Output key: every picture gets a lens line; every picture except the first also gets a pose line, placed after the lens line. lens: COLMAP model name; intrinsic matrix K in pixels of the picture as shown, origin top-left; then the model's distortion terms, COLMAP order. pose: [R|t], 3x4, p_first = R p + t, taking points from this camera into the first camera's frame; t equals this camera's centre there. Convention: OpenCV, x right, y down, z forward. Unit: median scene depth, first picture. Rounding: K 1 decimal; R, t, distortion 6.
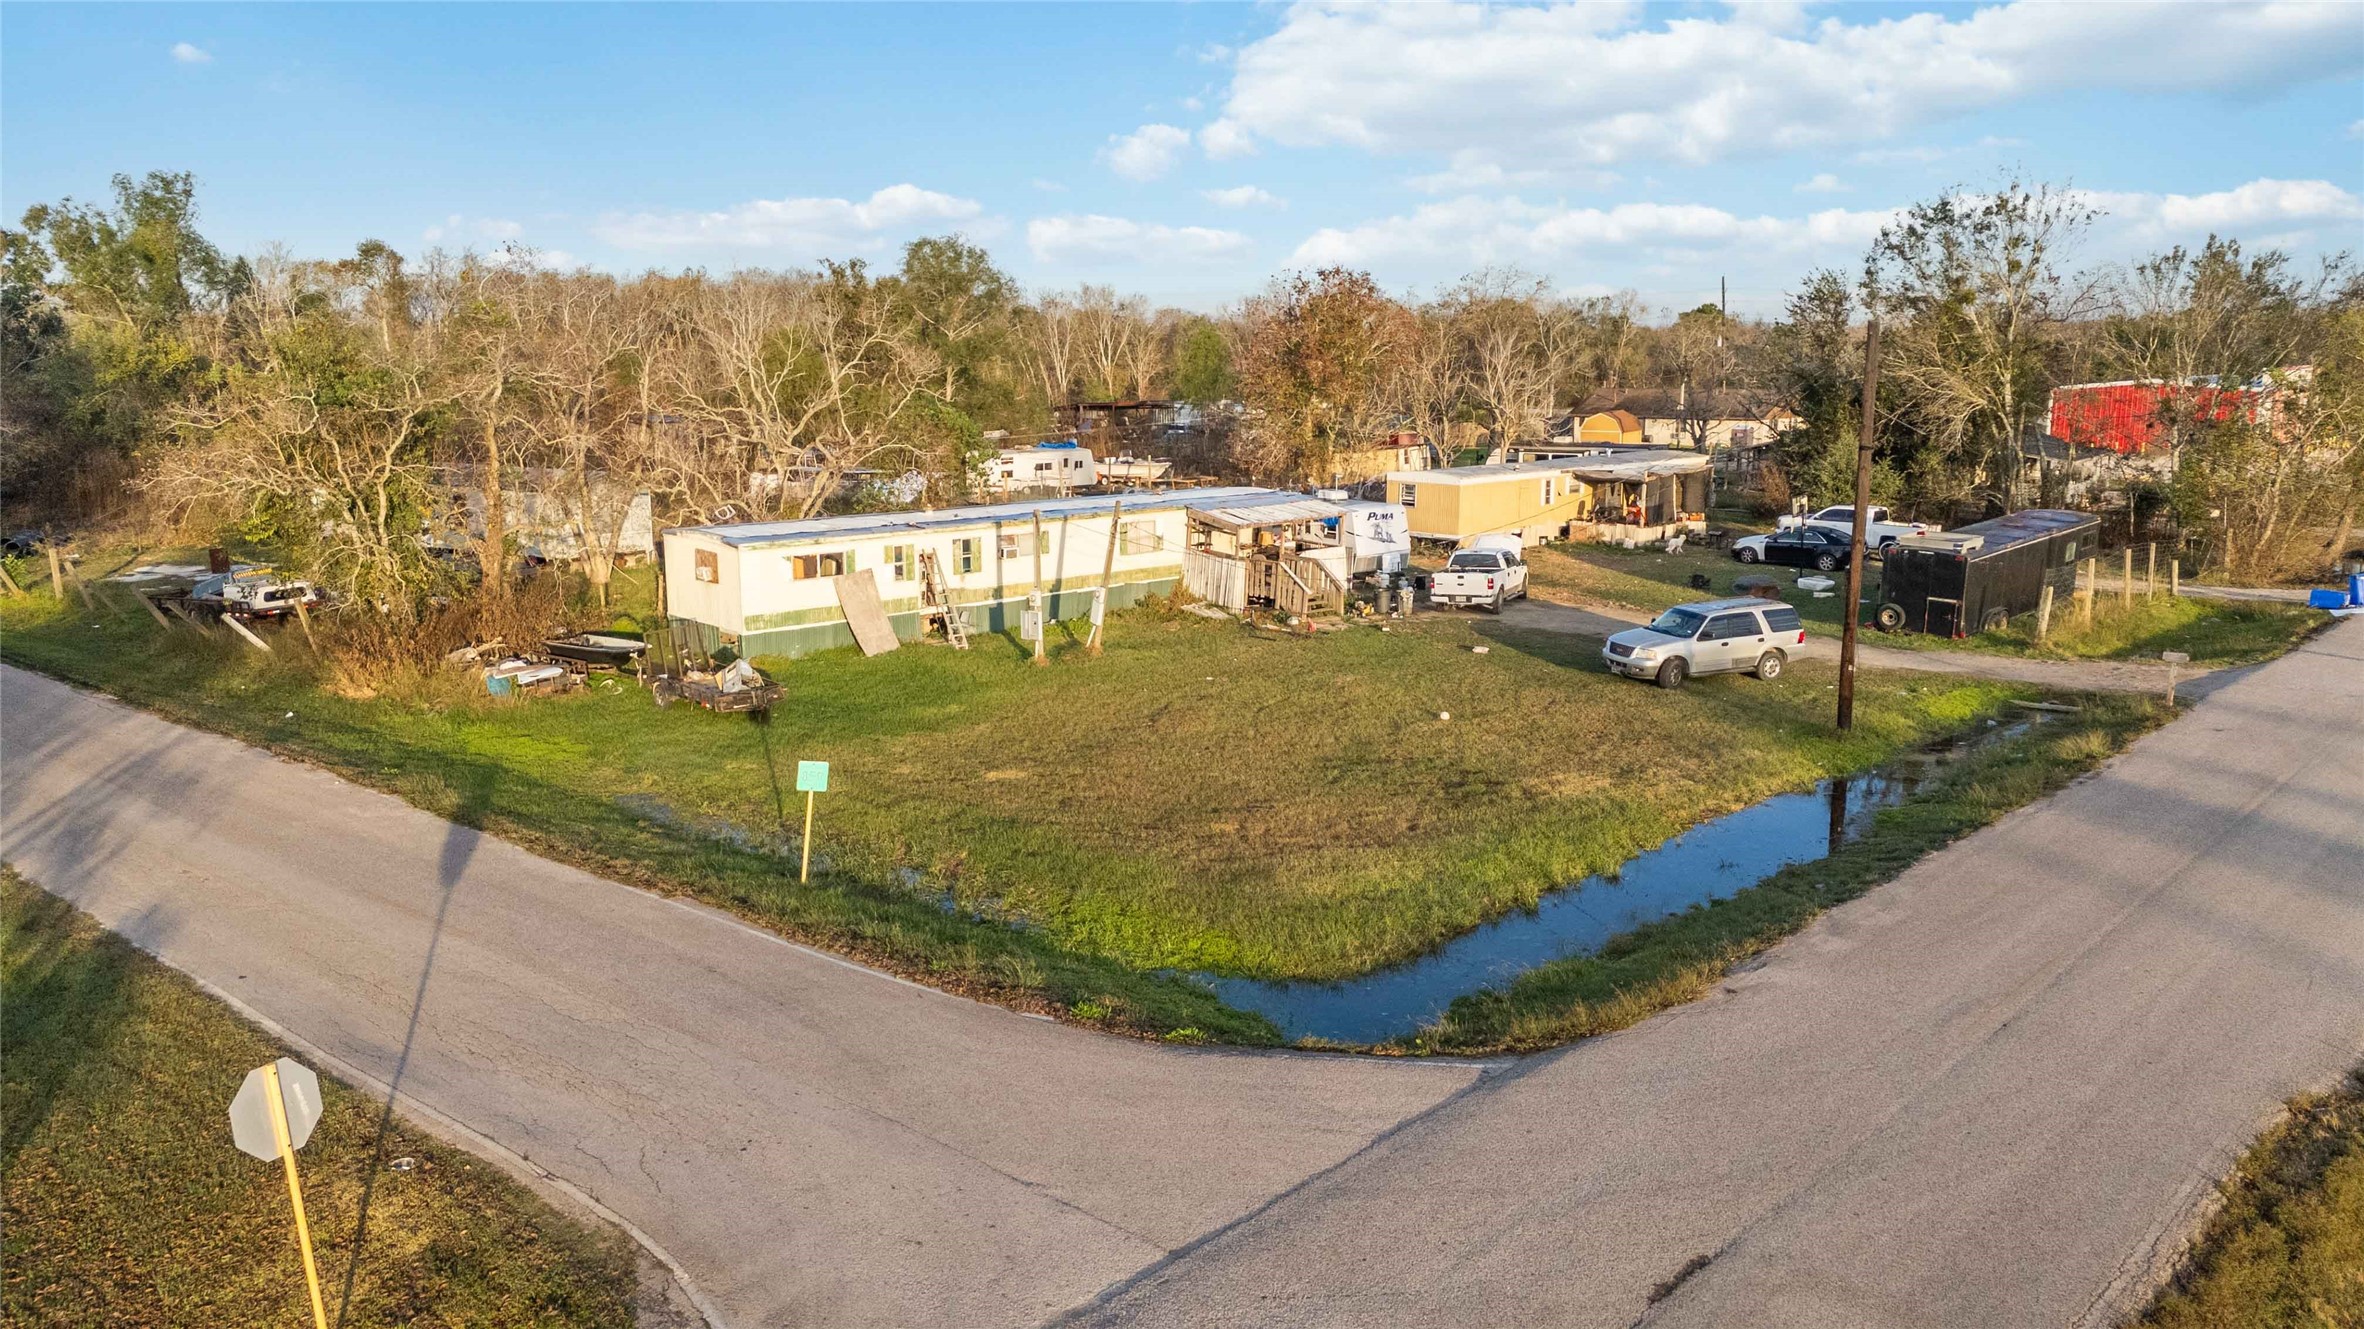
lens RADIAL K [[1724.1, 0, 1202.9], [0, 1724.1, 675.9], [0, 0, 1]] dist [0.103909, -0.131025]
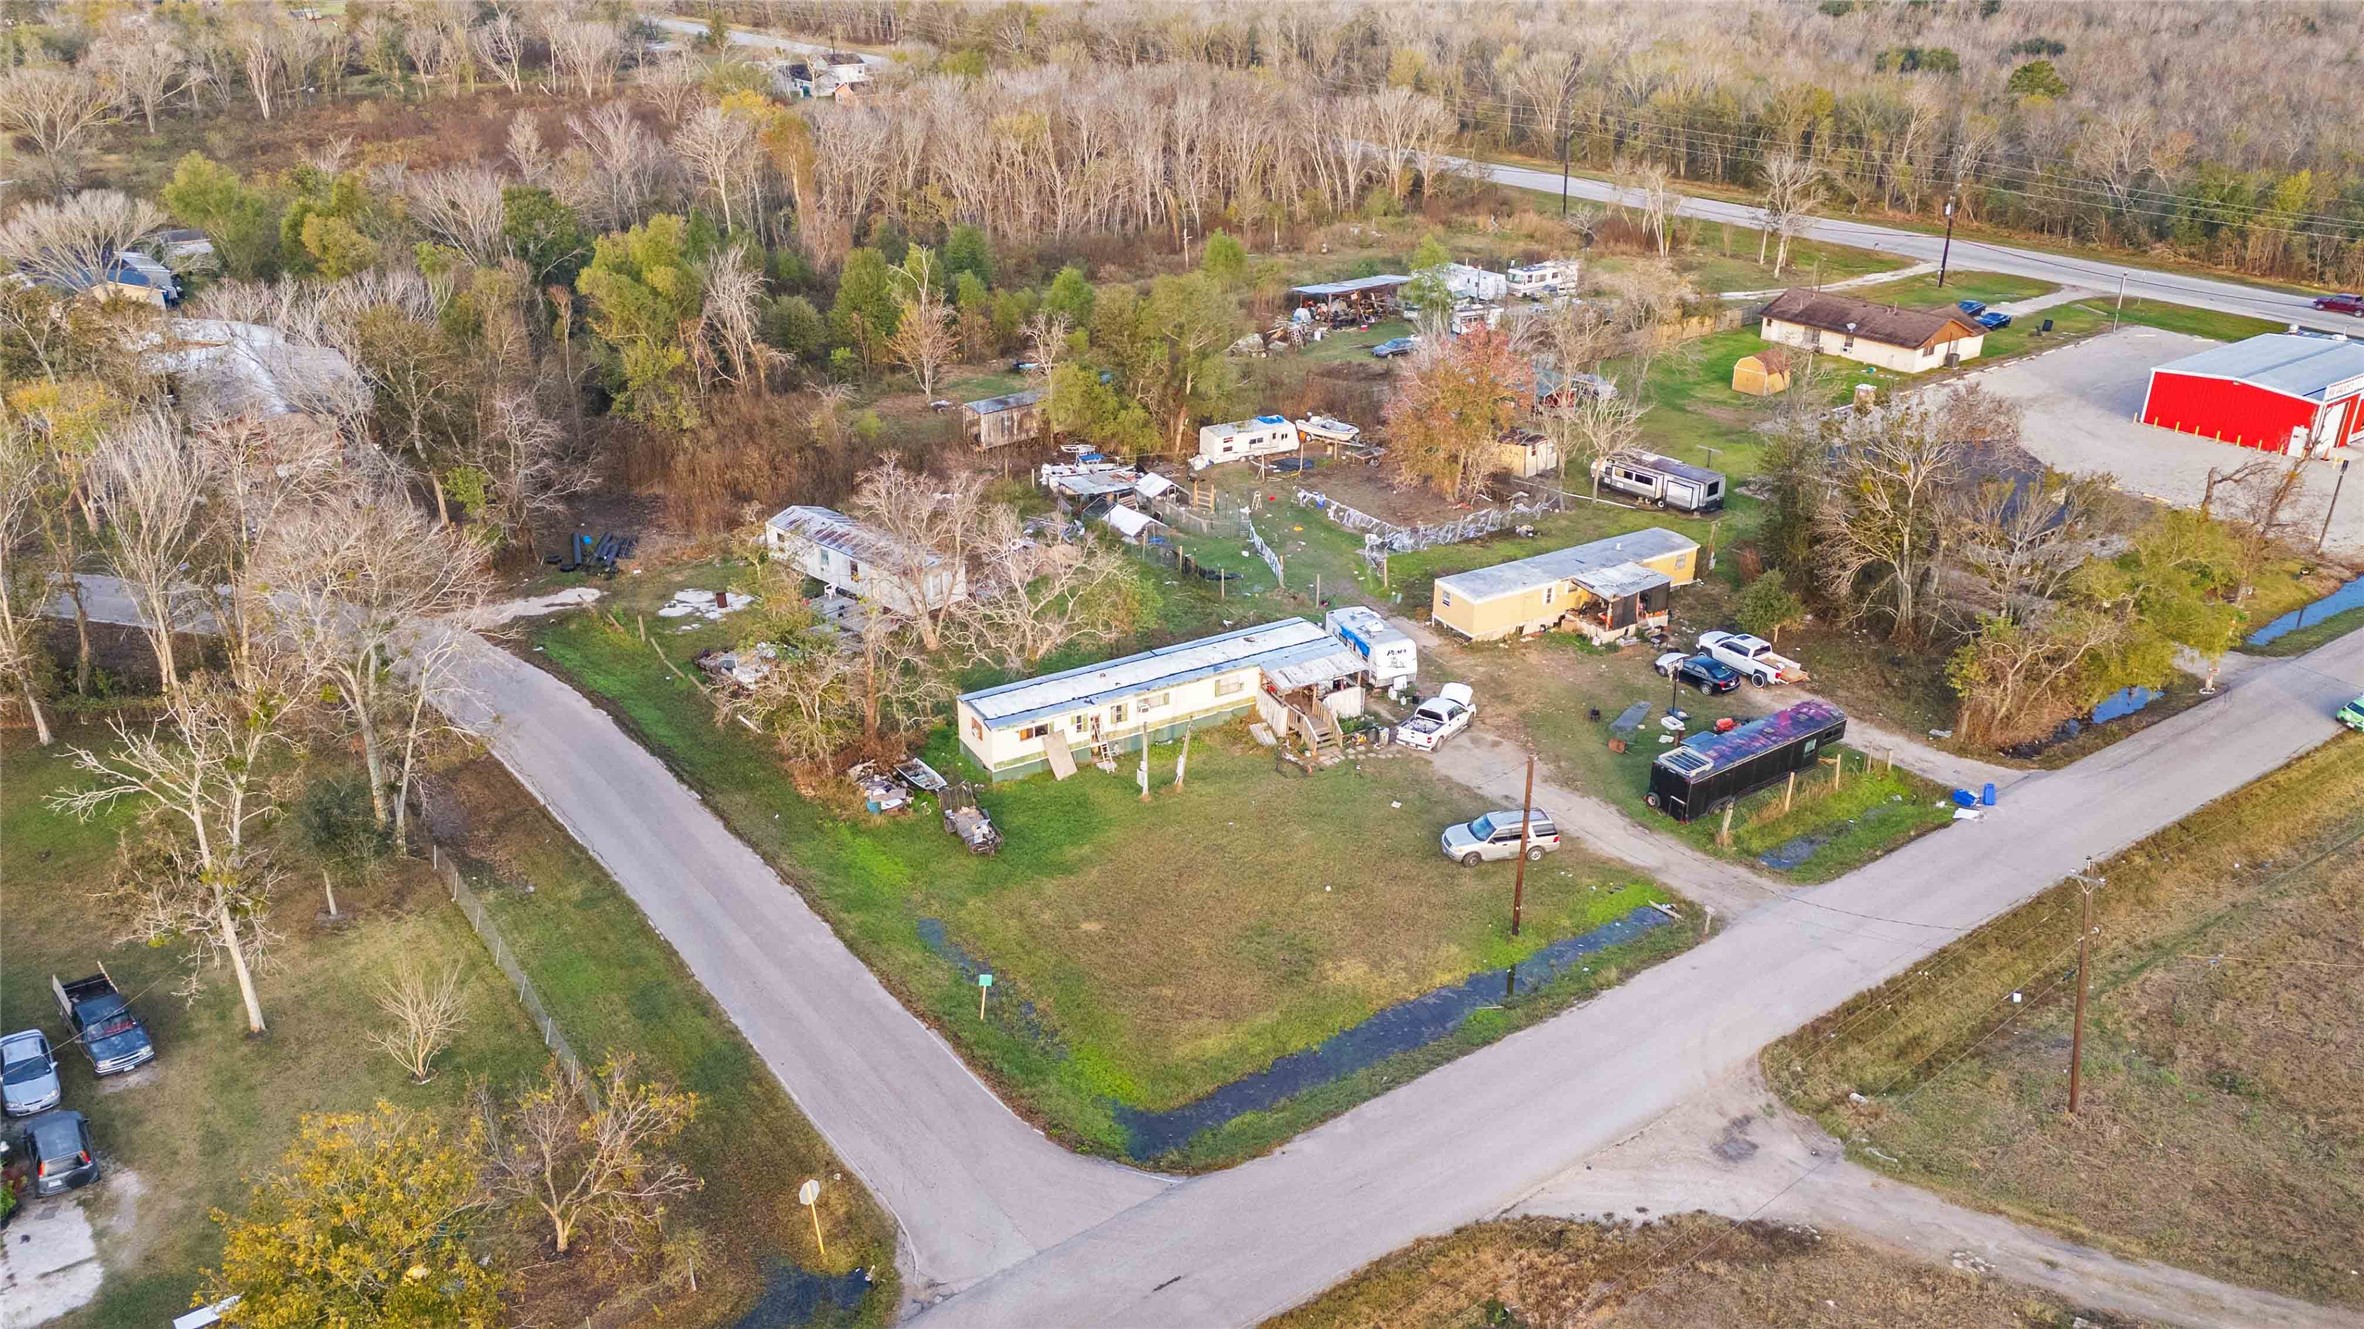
lens RADIAL K [[1724.1, 0, 1202.9], [0, 1724.1, 675.9], [0, 0, 1]] dist [0.103909, -0.131025]
pose [[0.977208, 0.096362, -0.189153, 0.279380], [-0.048172, 0.968453, 0.244497, -0.544643], [0.206746, -0.229813, 0.951022, -0.659535]]
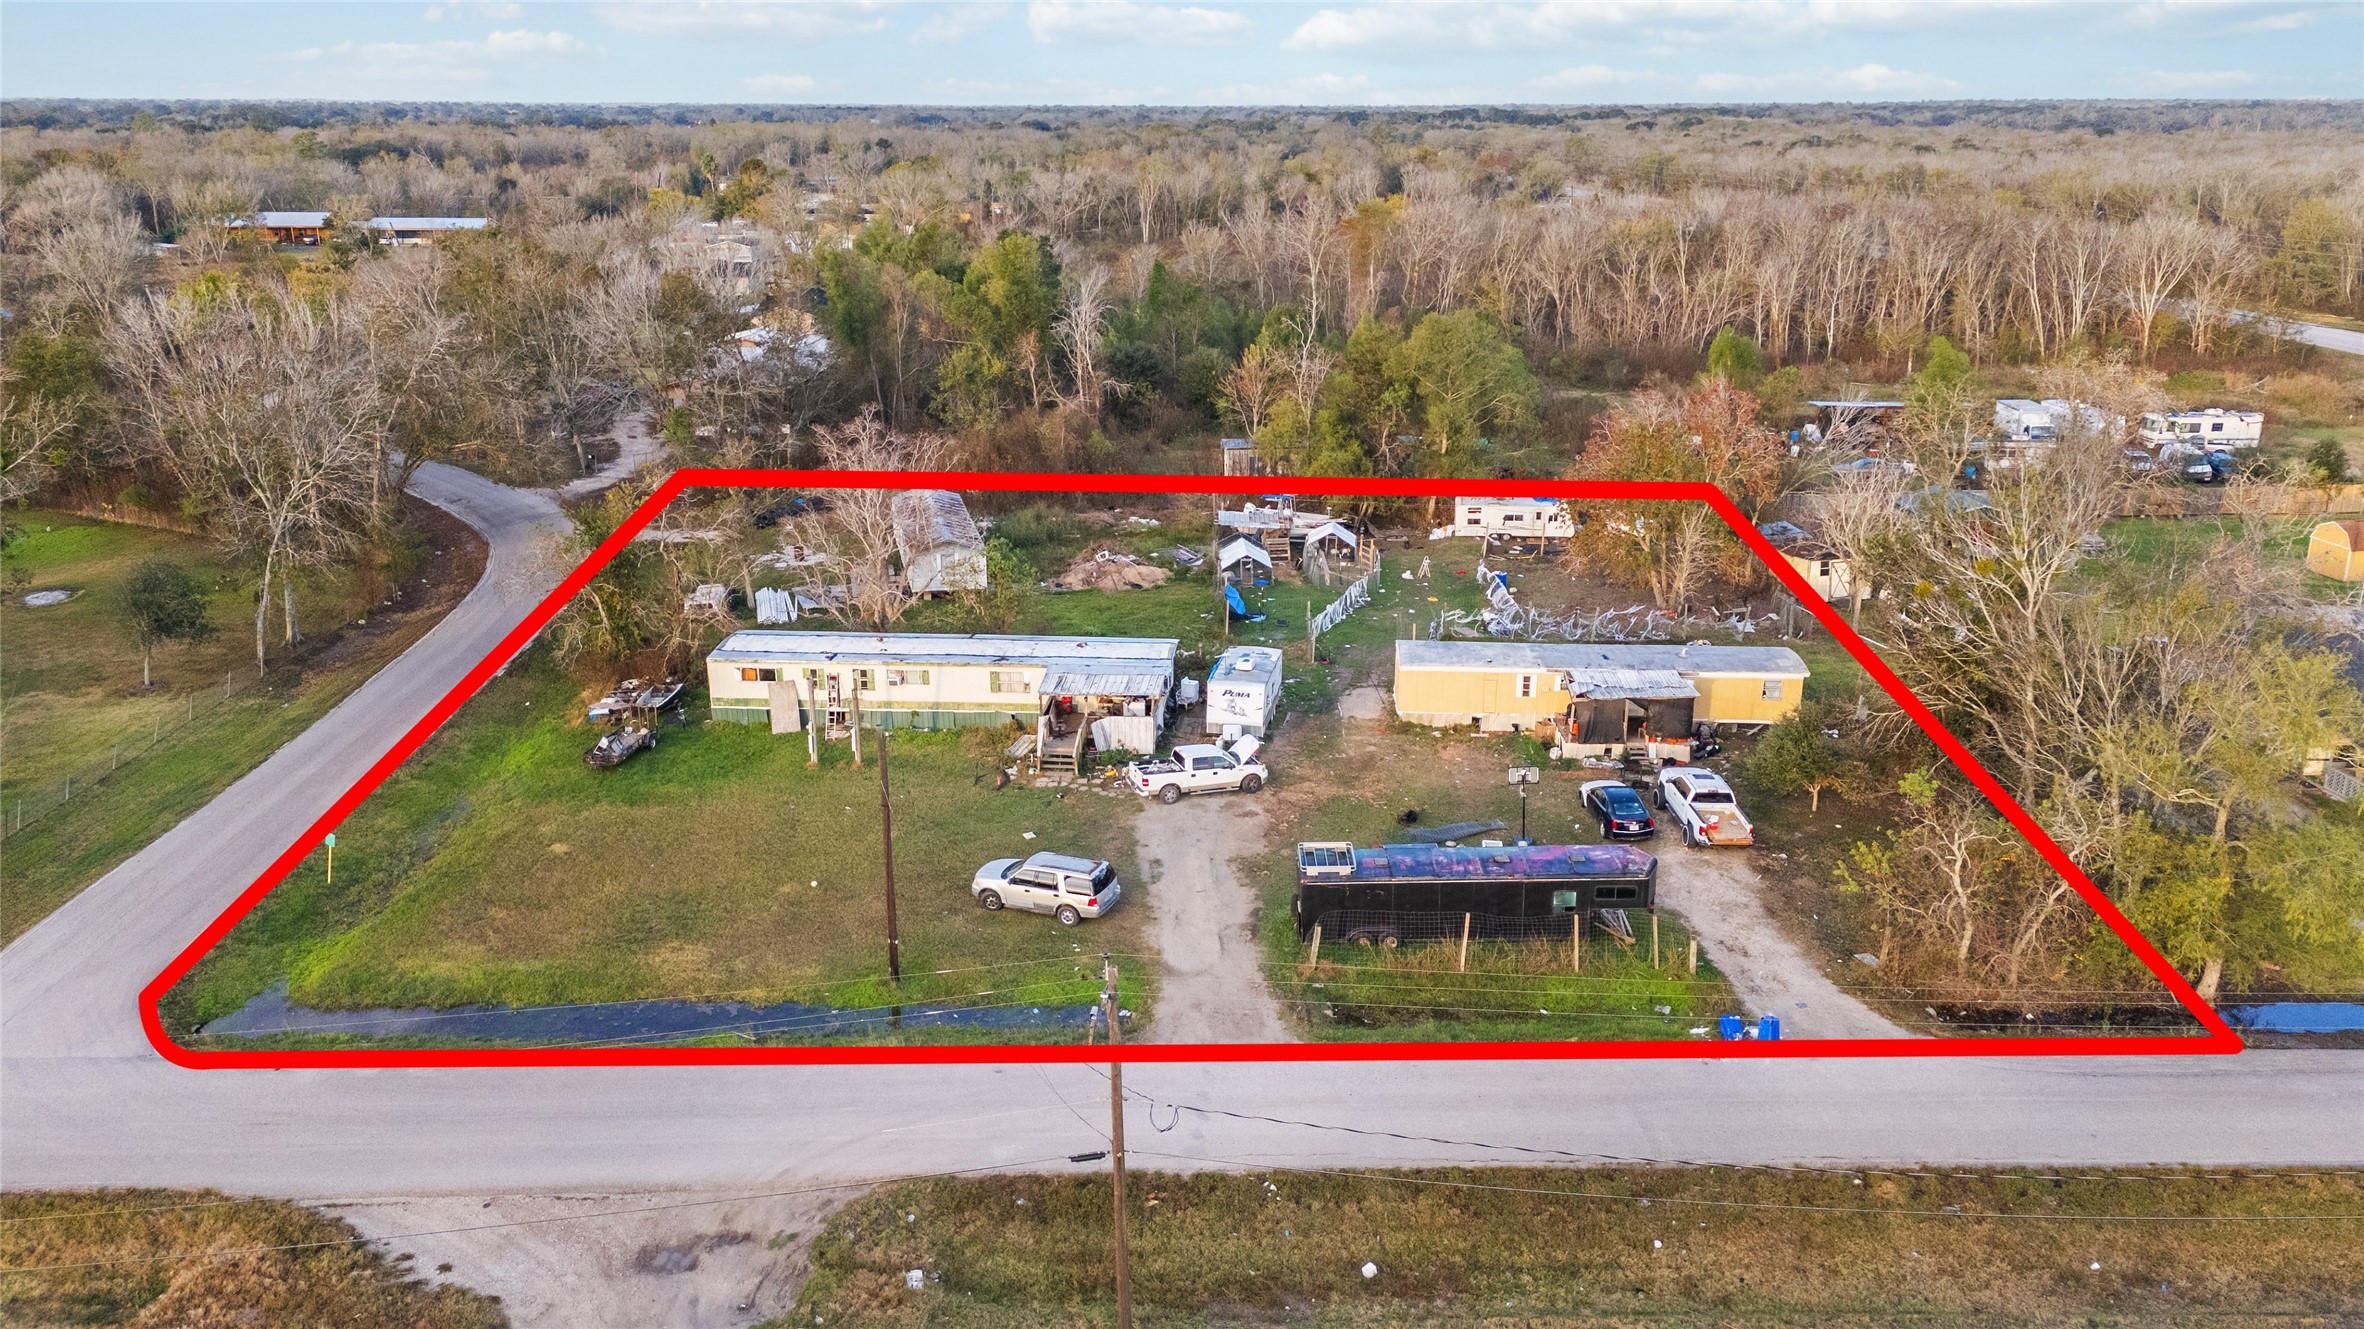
lens RADIAL K [[1724.1, 0, 1202.9], [0, 1724.1, 675.9], [0, 0, 1]] dist [0.103909, -0.131025]
pose [[0.684622, 0.232686, -0.690761, 1.159471], [-0.141515, 0.972077, 0.187191, -0.410722], [0.715029, -0.030402, 0.698433, 0.122037]]
